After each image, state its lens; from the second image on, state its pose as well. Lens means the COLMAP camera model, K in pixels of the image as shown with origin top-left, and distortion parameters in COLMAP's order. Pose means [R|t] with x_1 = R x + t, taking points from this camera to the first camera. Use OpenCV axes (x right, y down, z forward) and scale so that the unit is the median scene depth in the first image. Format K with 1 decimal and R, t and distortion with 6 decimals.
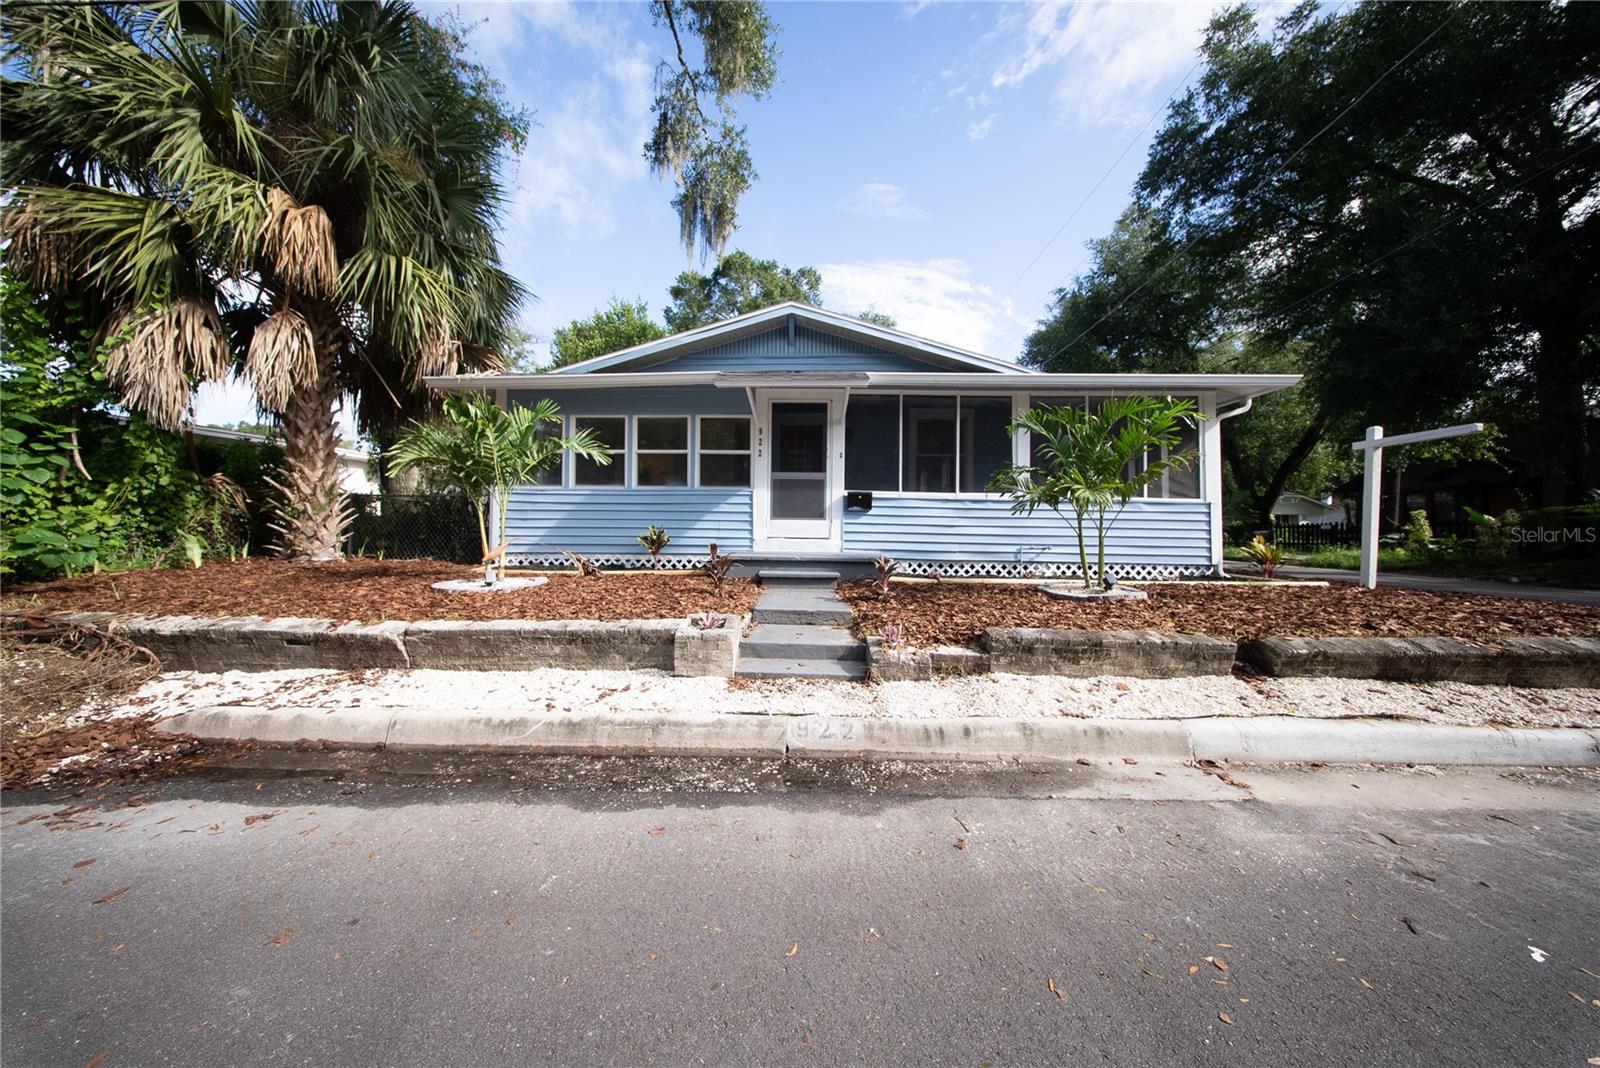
lens RADIAL K [[474.7, 0, 794.9], [0, 474.7, 525.7], [0, 0, 1]] dist [0.000162, -0.002010]
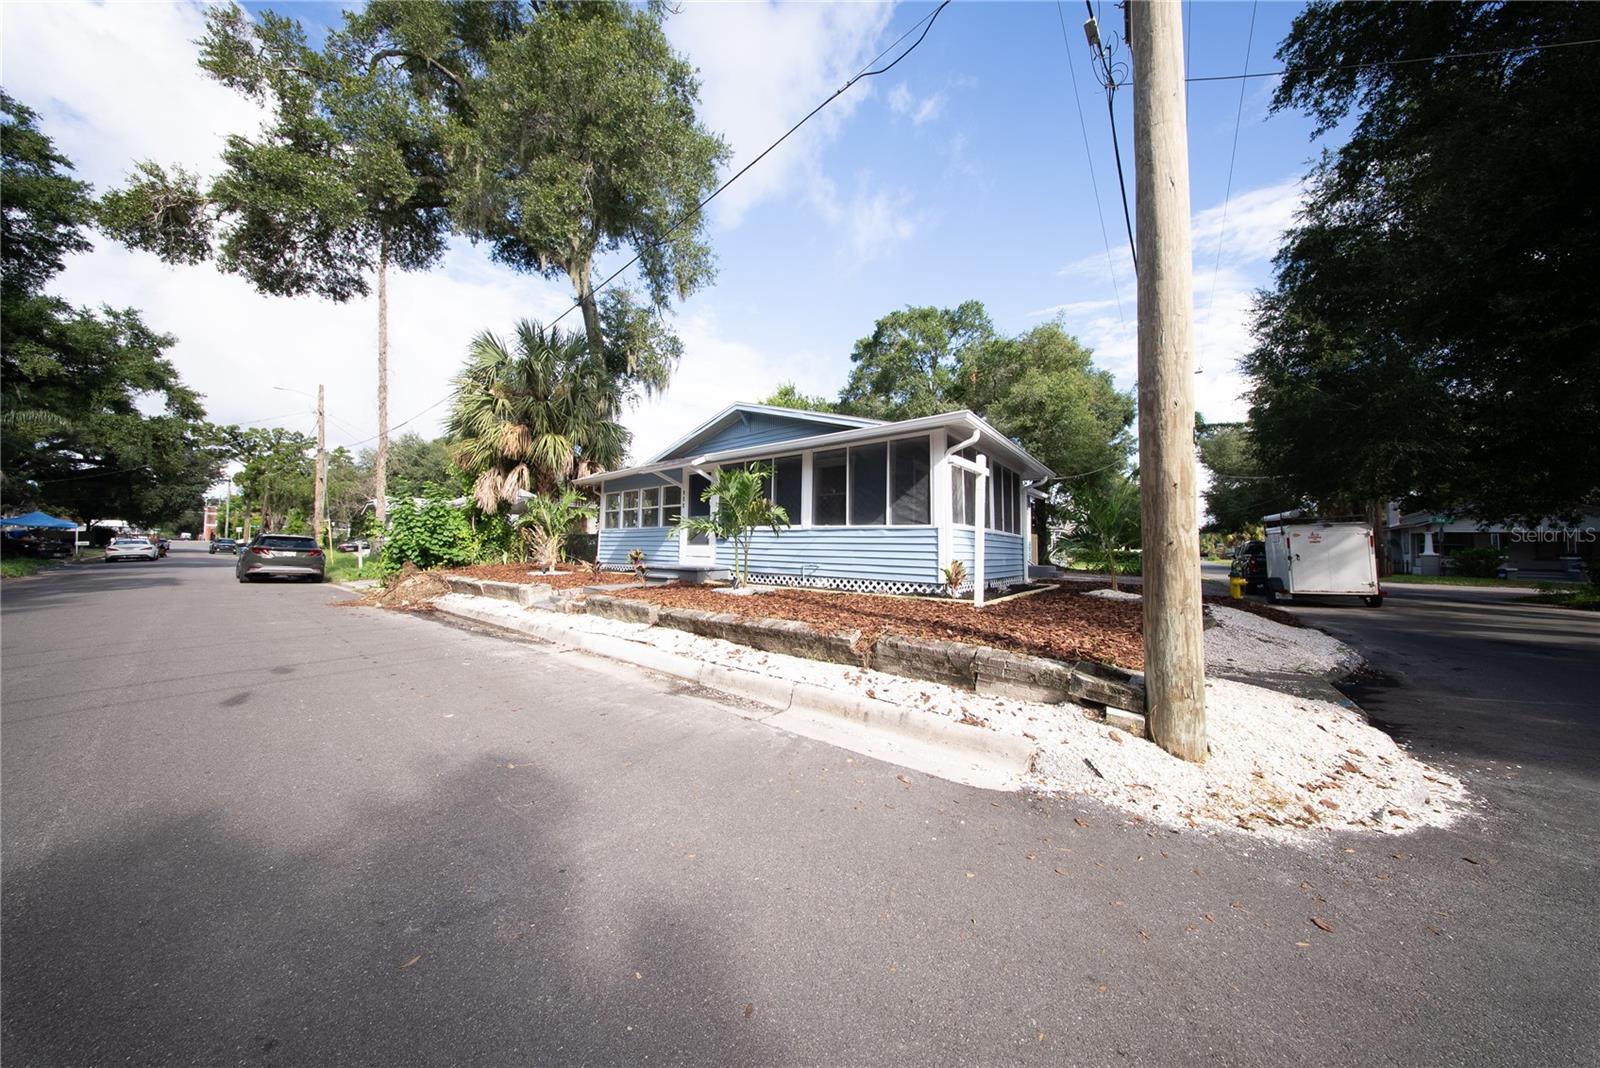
lens RADIAL K [[474.7, 0, 794.9], [0, 474.7, 525.7], [0, 0, 1]] dist [0.000162, -0.002010]
pose [[0.794499, -0.031158, -0.606465, 1.266264], [-0.005156, 0.998301, -0.058044, 0.013510], [0.607243, 0.049242, 0.792989, -0.086811]]
